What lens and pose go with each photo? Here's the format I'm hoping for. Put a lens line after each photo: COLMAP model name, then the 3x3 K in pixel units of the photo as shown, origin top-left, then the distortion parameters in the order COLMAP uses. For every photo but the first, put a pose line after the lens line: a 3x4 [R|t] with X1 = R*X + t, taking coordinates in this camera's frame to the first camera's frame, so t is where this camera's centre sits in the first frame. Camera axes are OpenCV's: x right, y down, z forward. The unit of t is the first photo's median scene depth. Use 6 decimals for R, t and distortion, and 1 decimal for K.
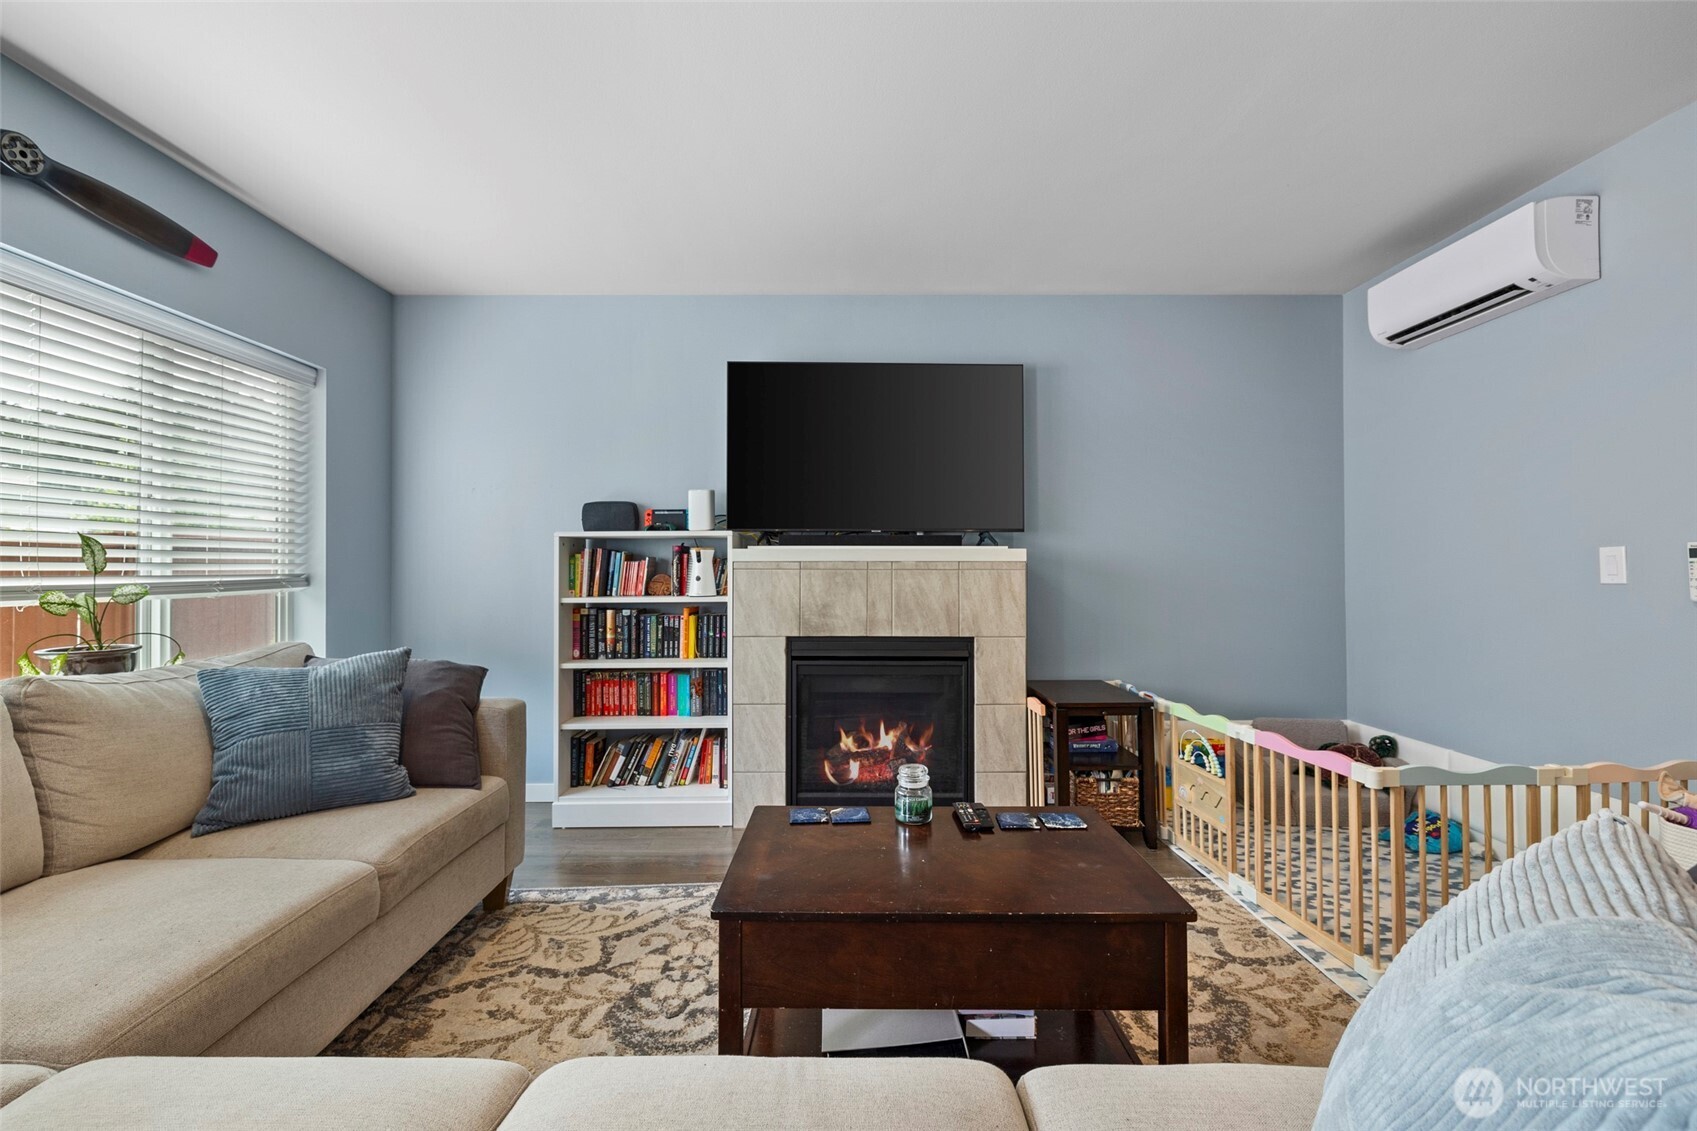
lens RADIAL K [[715.9, 0, 851.6], [0, 715.9, 562.3], [0, 0, 1]] dist [-0.000712, 0.000708]
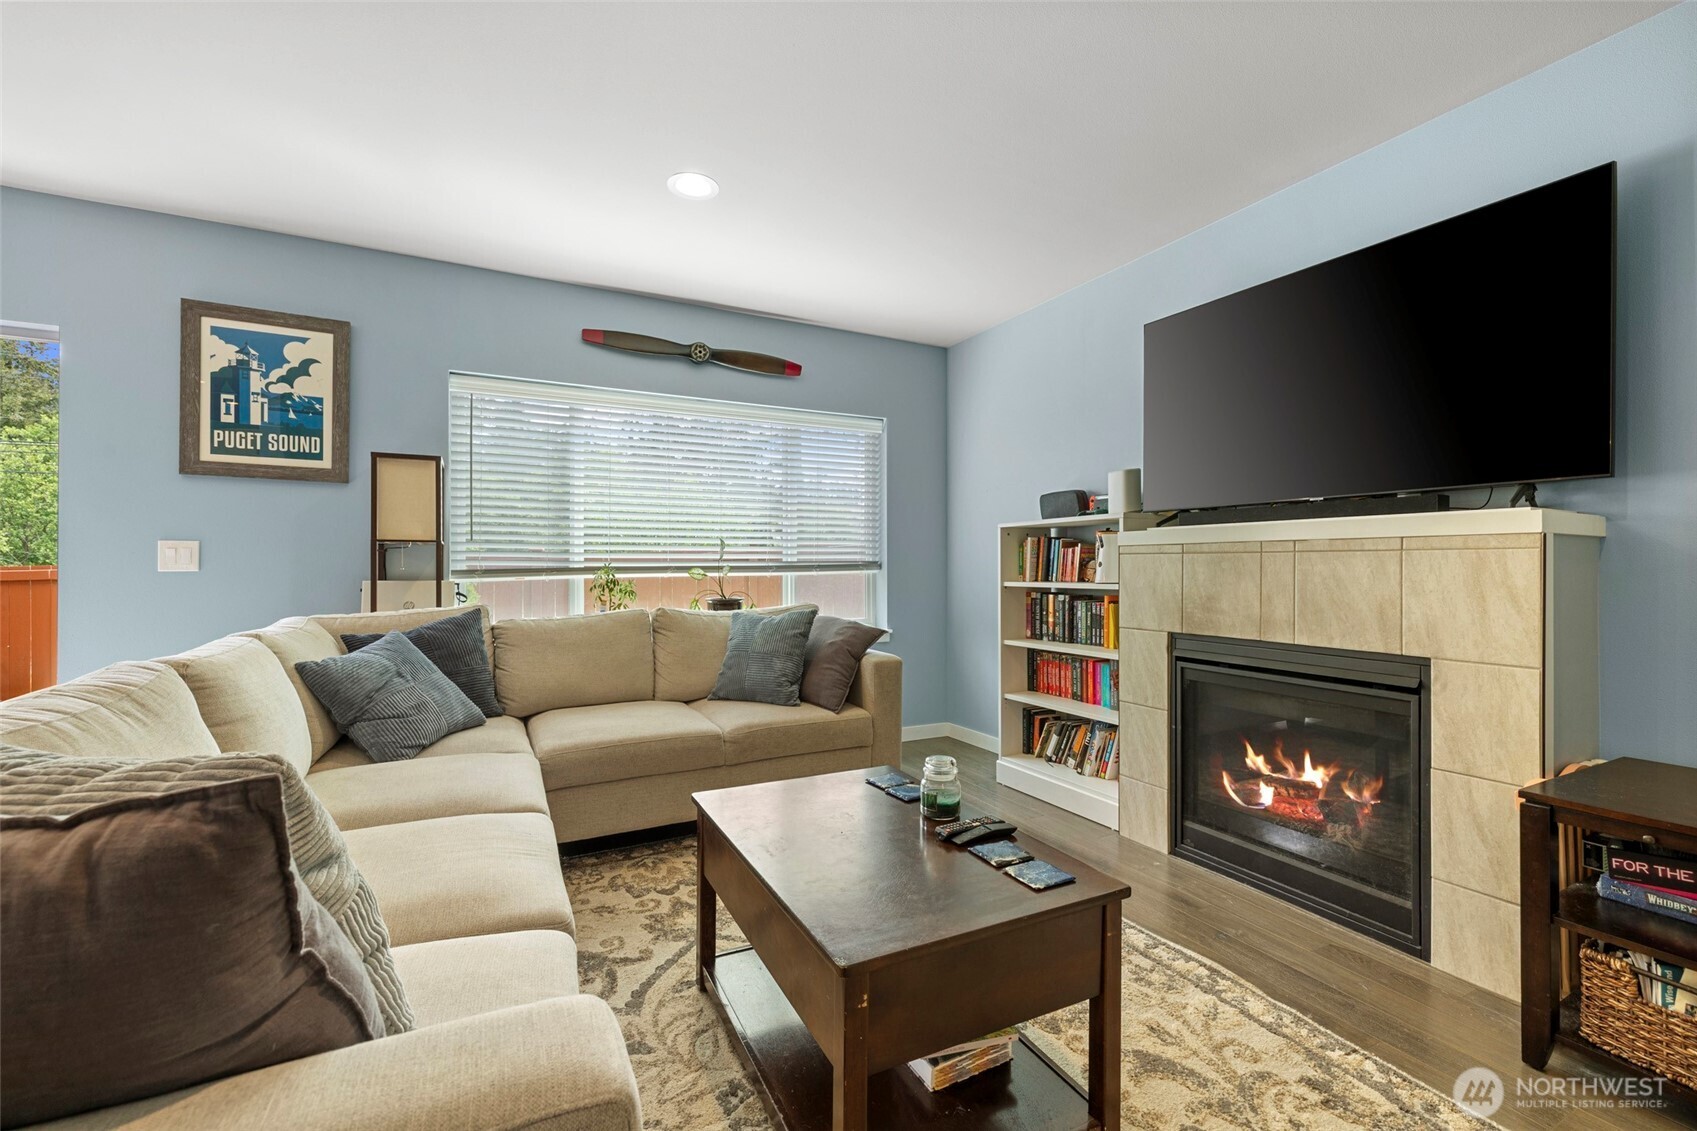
lens RADIAL K [[715.9, 0, 850.8], [0, 715.9, 564.9], [0, 0, 1]] dist [-0.000712, 0.000708]
pose [[0.454739, -0.000448, -0.890624, 0.478293], [0.008817, 0.999953, 0.003999, 0.016126], [0.890581, -0.009671, 0.454722, 0.263956]]
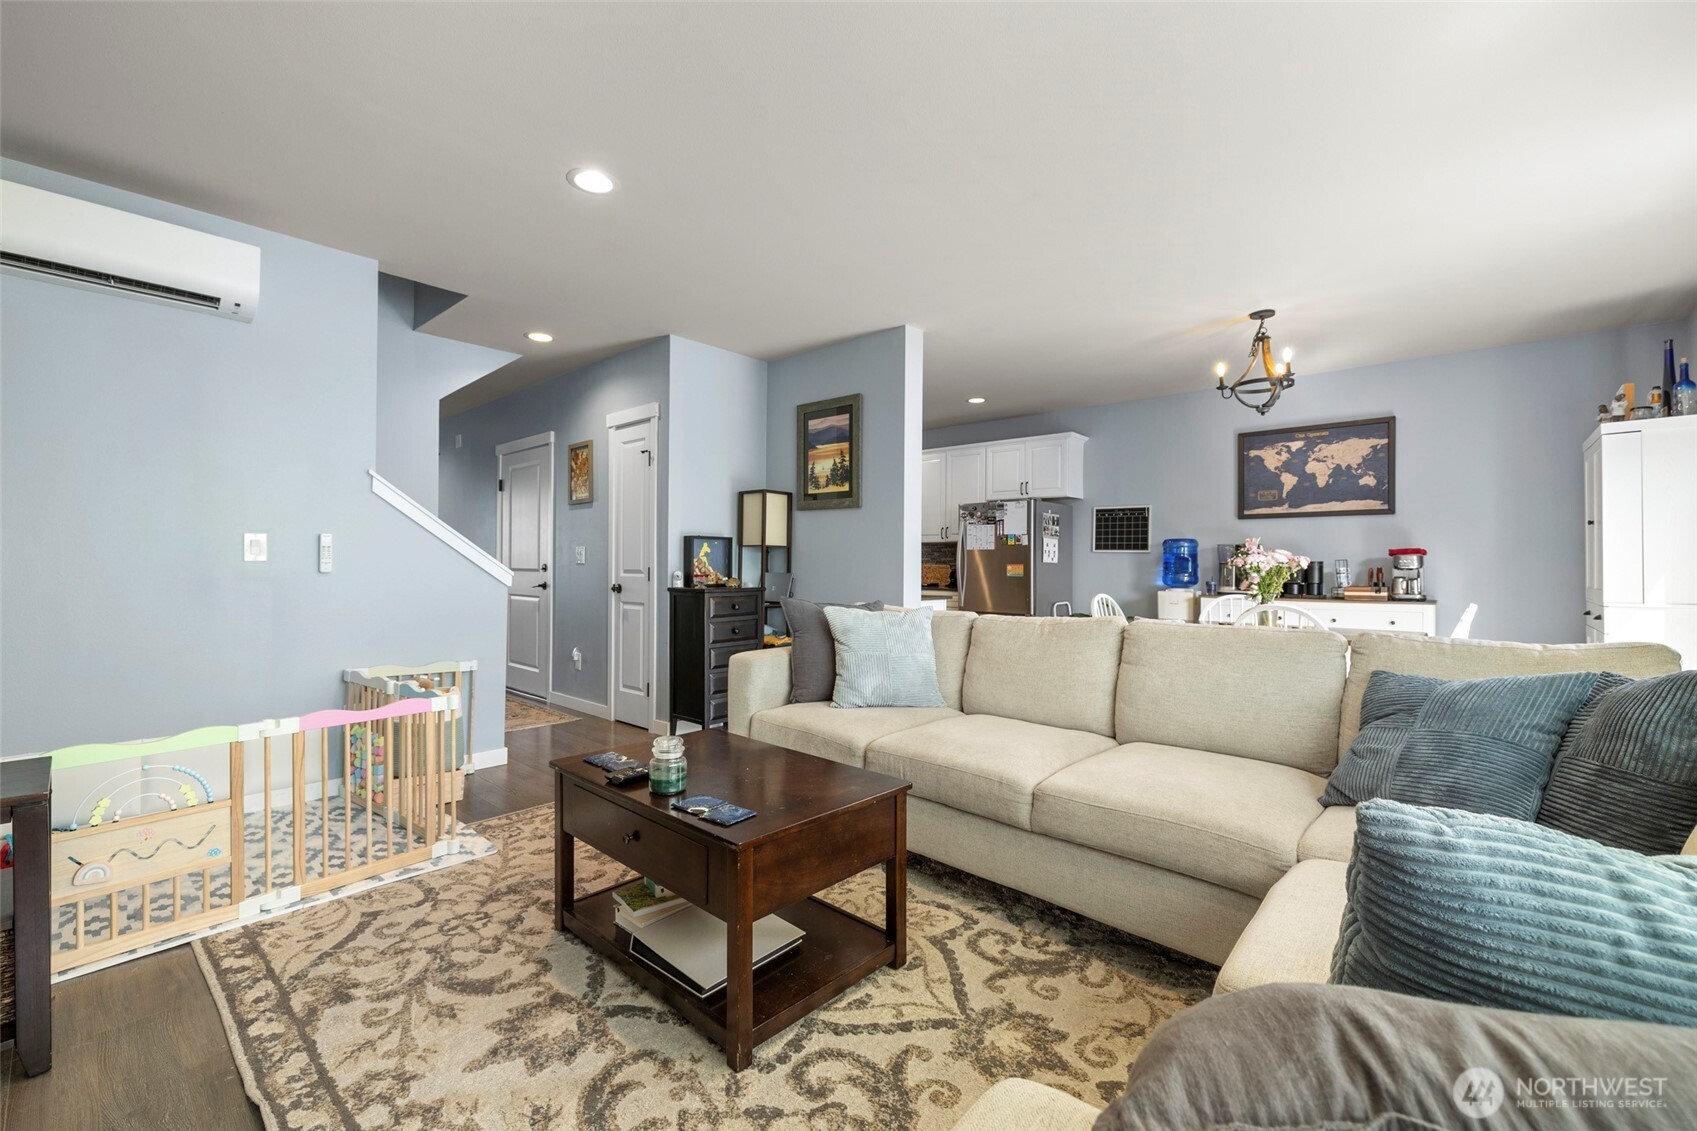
lens RADIAL K [[715.9, 0, 847.0], [0, 715.9, 556.3], [0, 0, 1]] dist [-0.000712, 0.000708]
pose [[-0.734288, 0.006324, 0.678809, -0.439270], [-0.011508, 0.999697, -0.021761, 0.026329], [-0.678741, -0.023791, -0.733993, 0.877199]]
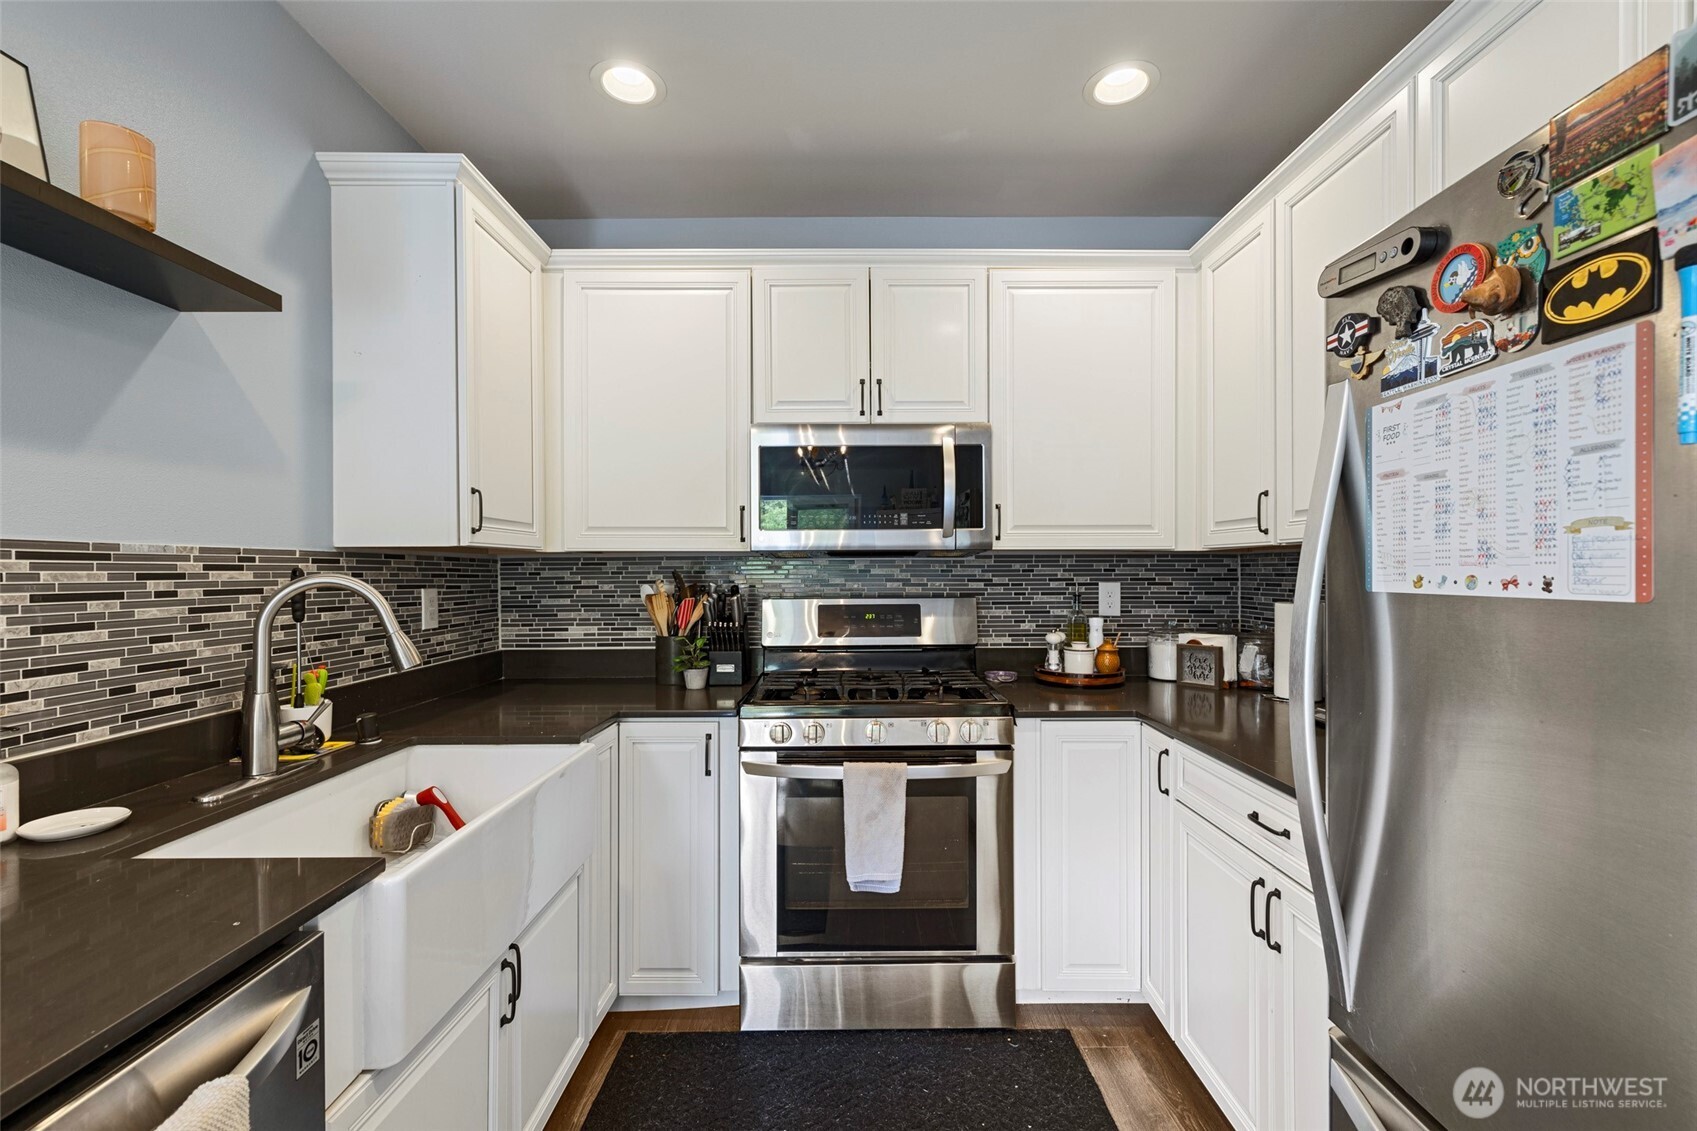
lens RADIAL K [[715.9, 0, 854.3], [0, 715.9, 573.8], [0, 0, 1]] dist [-0.000712, 0.000708]
pose [[0.004339, -0.001833, 0.999989, 0.378123], [-0.007491, 0.999970, 0.001865, -0.042350], [-0.999963, -0.007499, 0.004325, -0.567371]]
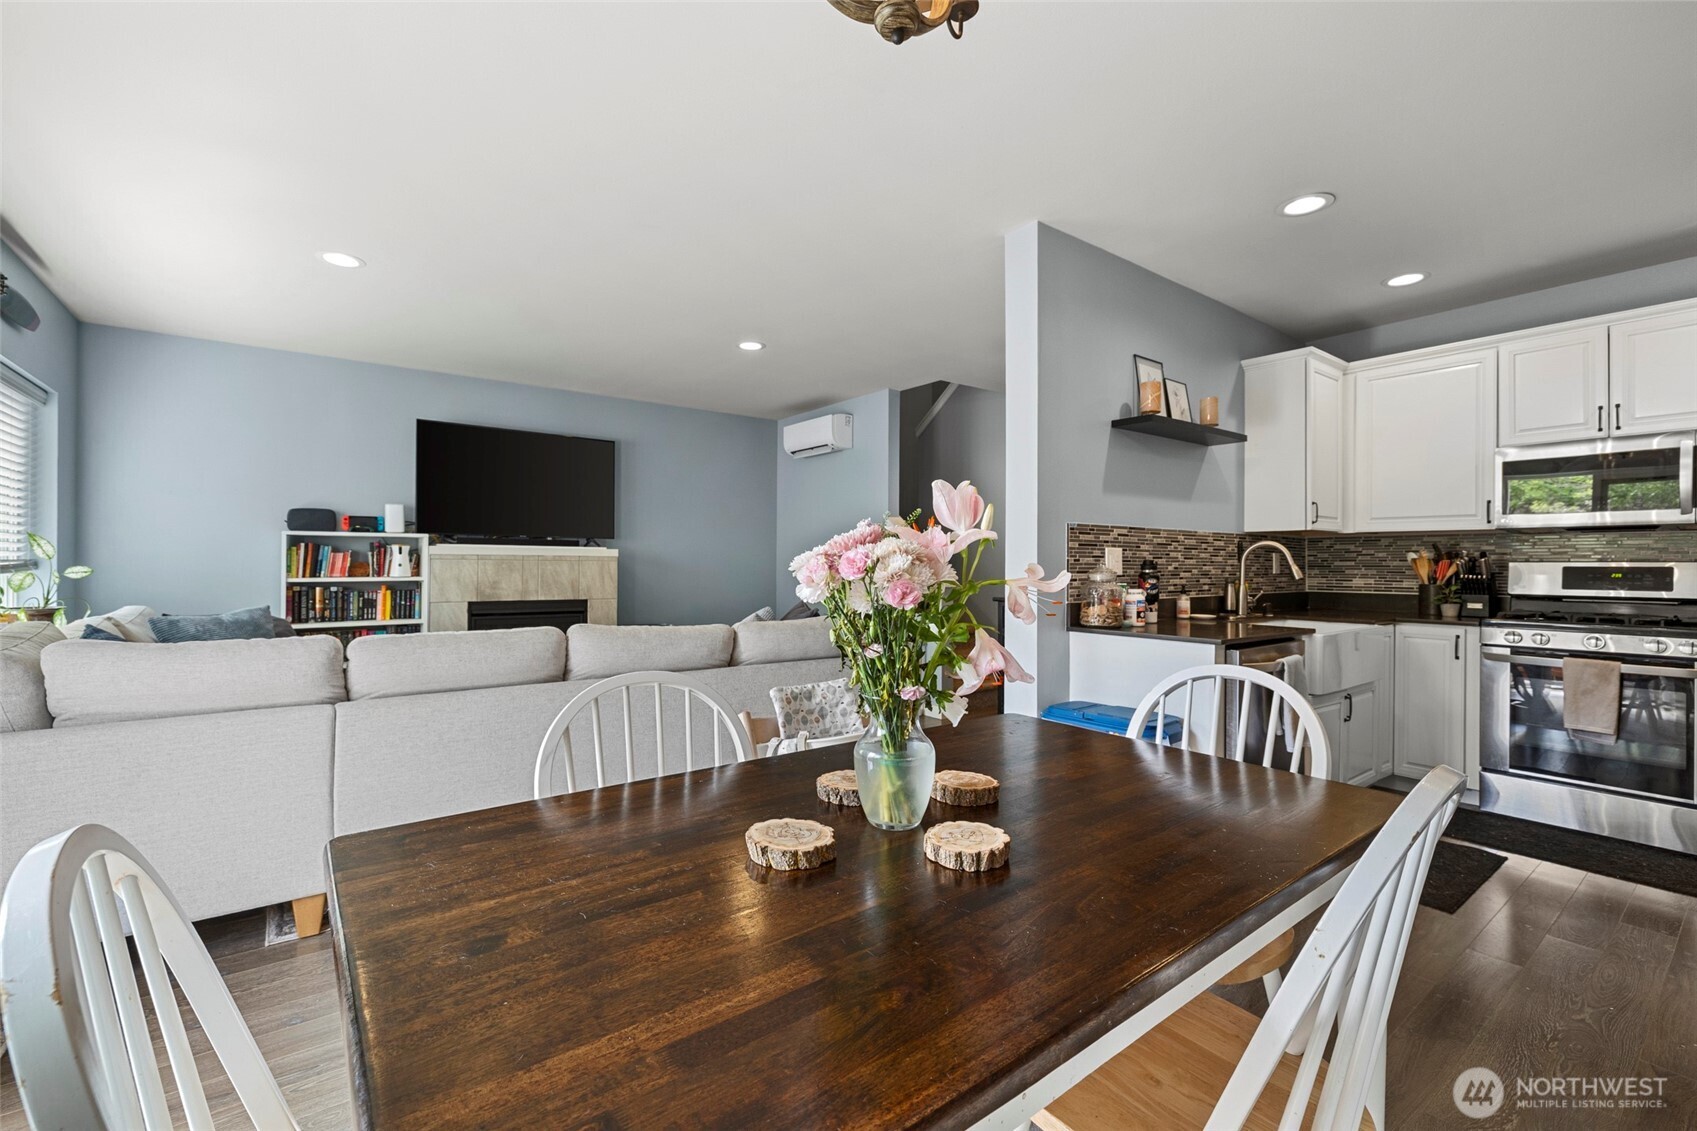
lens RADIAL K [[715.9, 0, 845.4], [0, 715.9, 562.4], [0, 0, 1]] dist [-0.000712, 0.000708]
pose [[0.805209, 0.007705, 0.592941, -0.346511], [-0.014135, 0.999881, 0.006201, -0.005172], [-0.592823, -0.013374, 0.805222, -0.749522]]
